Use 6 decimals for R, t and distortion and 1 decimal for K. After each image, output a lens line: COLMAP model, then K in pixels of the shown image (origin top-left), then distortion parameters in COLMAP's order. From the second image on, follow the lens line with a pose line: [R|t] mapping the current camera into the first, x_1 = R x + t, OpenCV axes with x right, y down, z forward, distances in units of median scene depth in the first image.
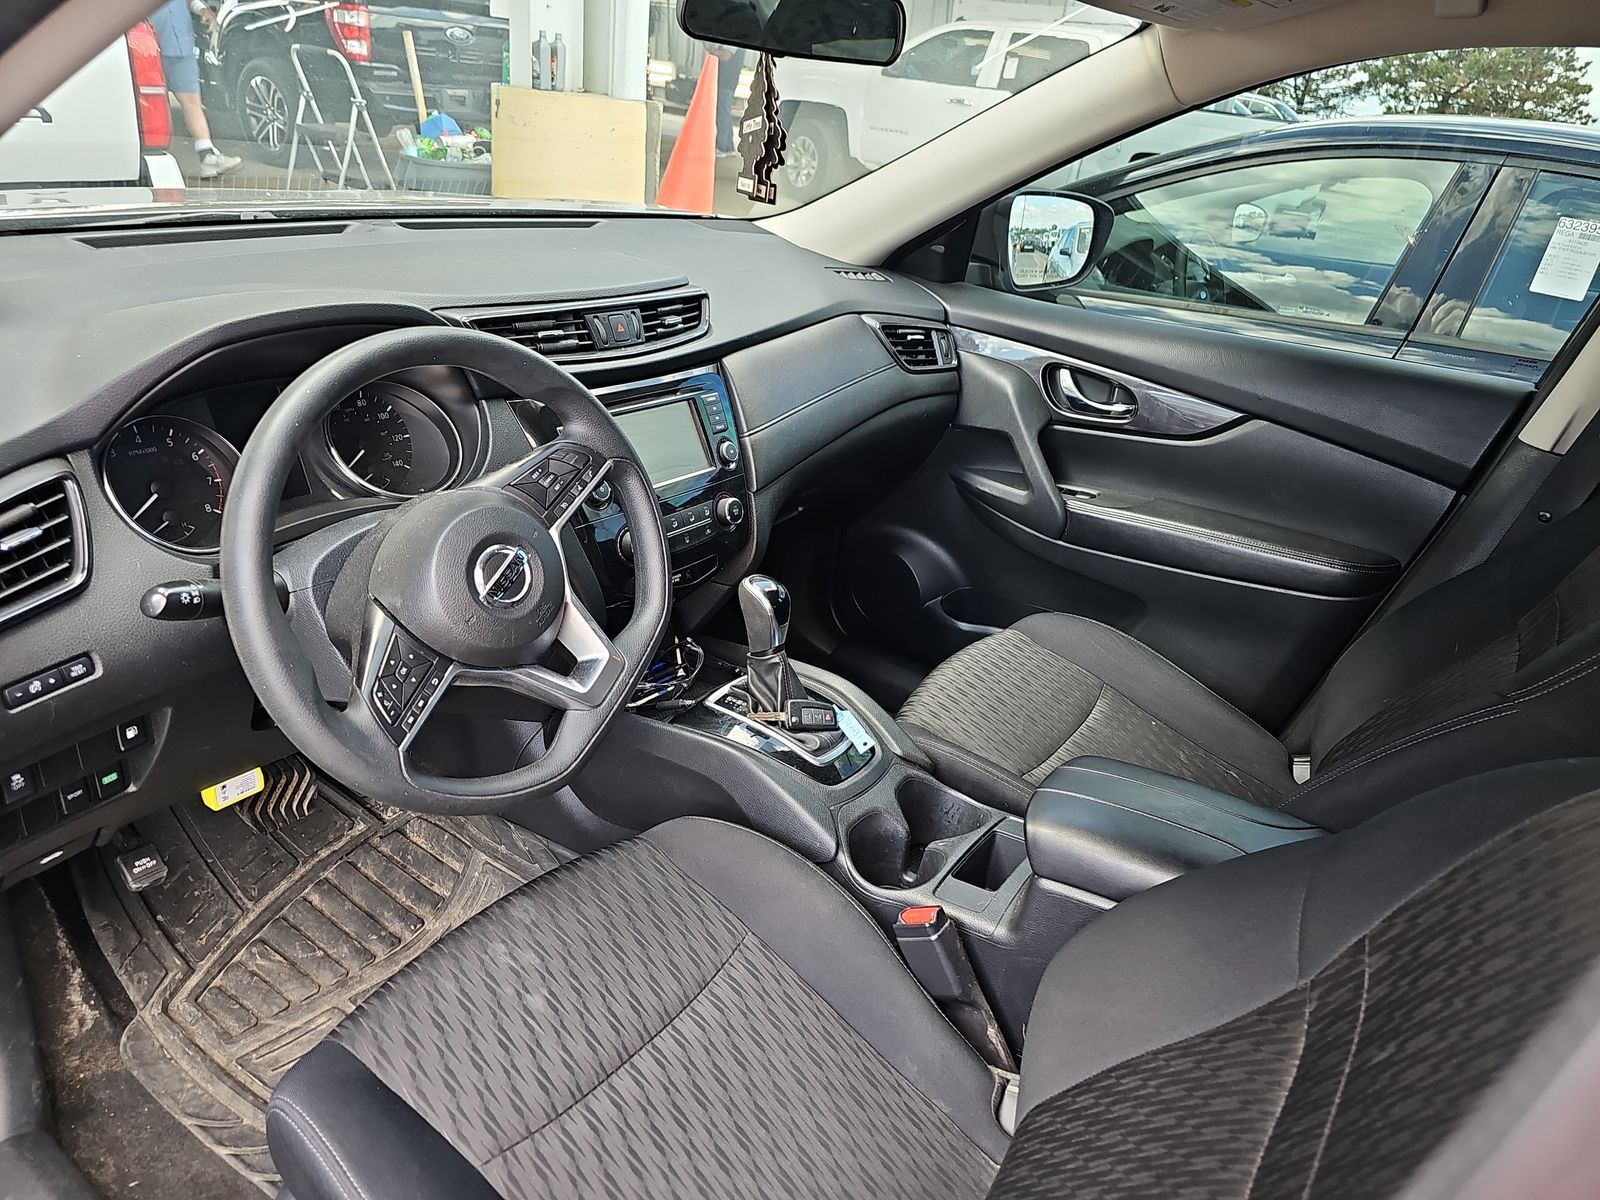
lens RADIAL K [[1068.9, 0, 810.9], [0, 1068.9, 603.5], [0, 0, 1]] dist [0.018320, -0.023834]
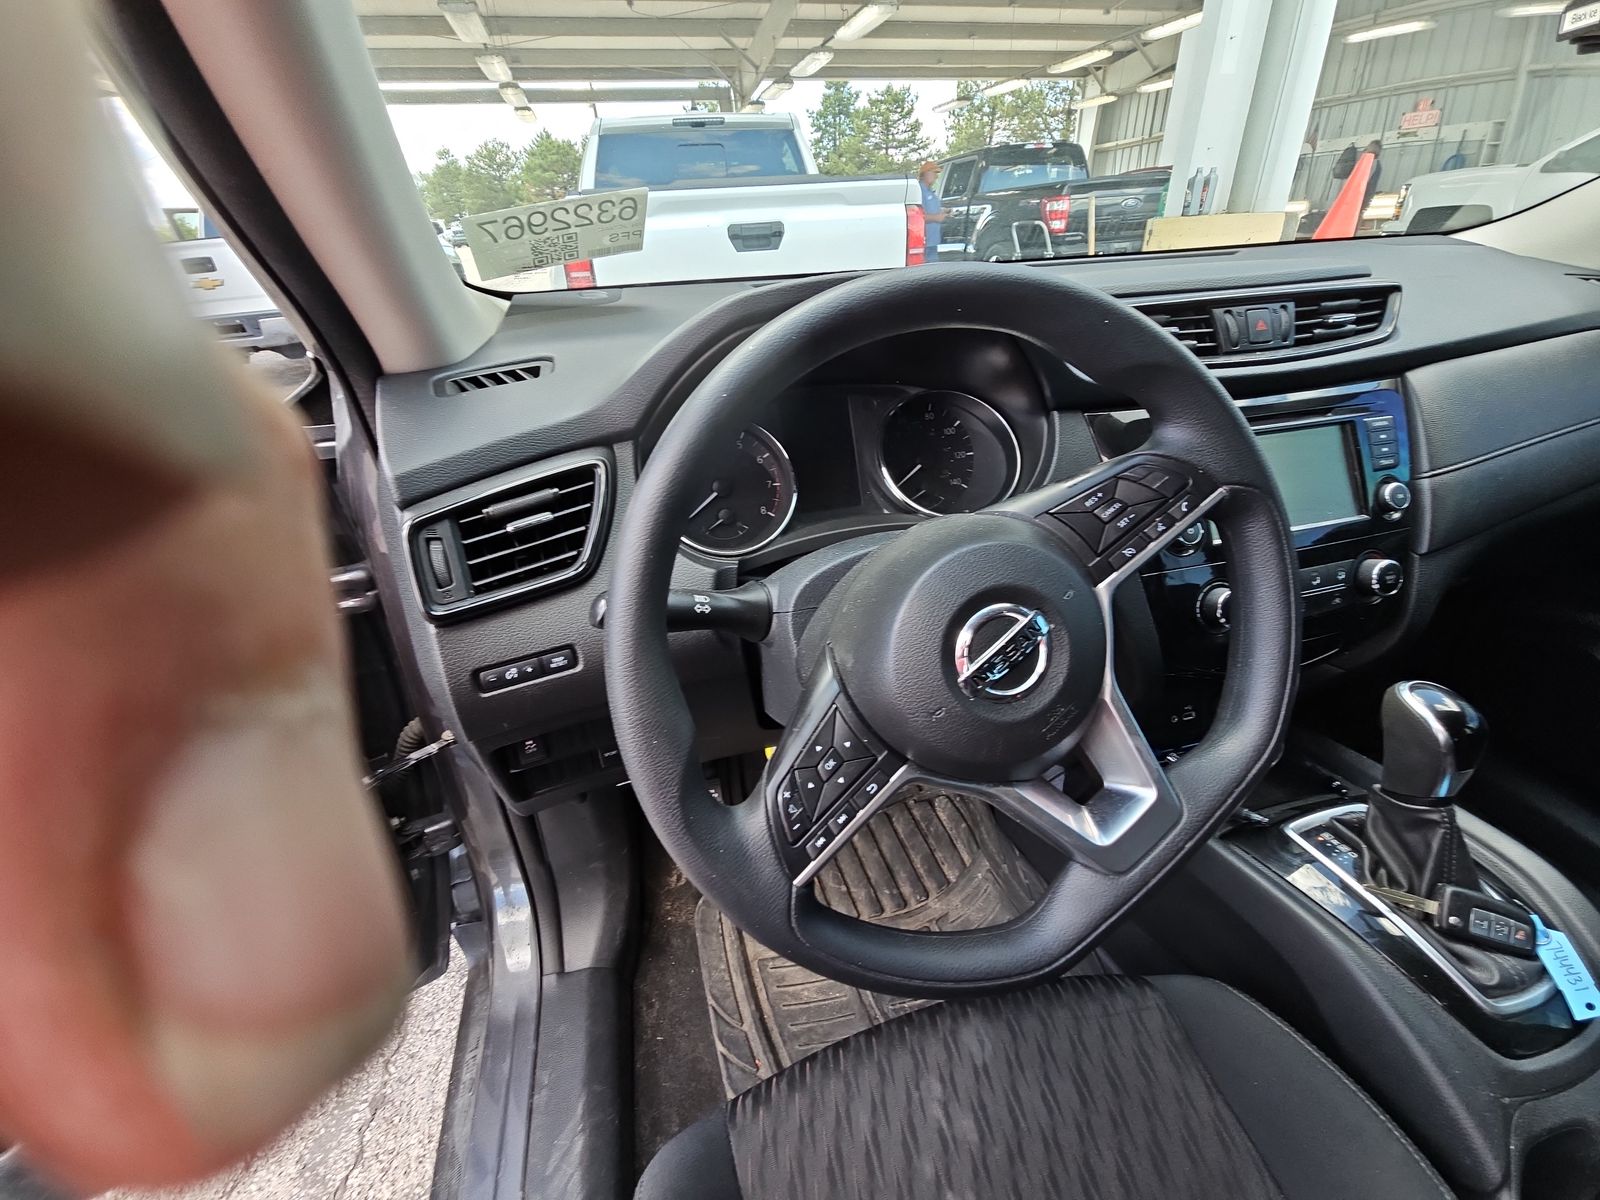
lens RADIAL K [[647.3, 0, 808.0], [0, 647.3, 607.0], [0, 0, 1]] dist [0.002850, -0.001565]
pose [[0.758261, 0.178388, -0.627072, -0.098861], [-0.157108, 0.983490, 0.089804, -0.049600], [0.632738, 0.030423, 0.773768, 0.449909]]
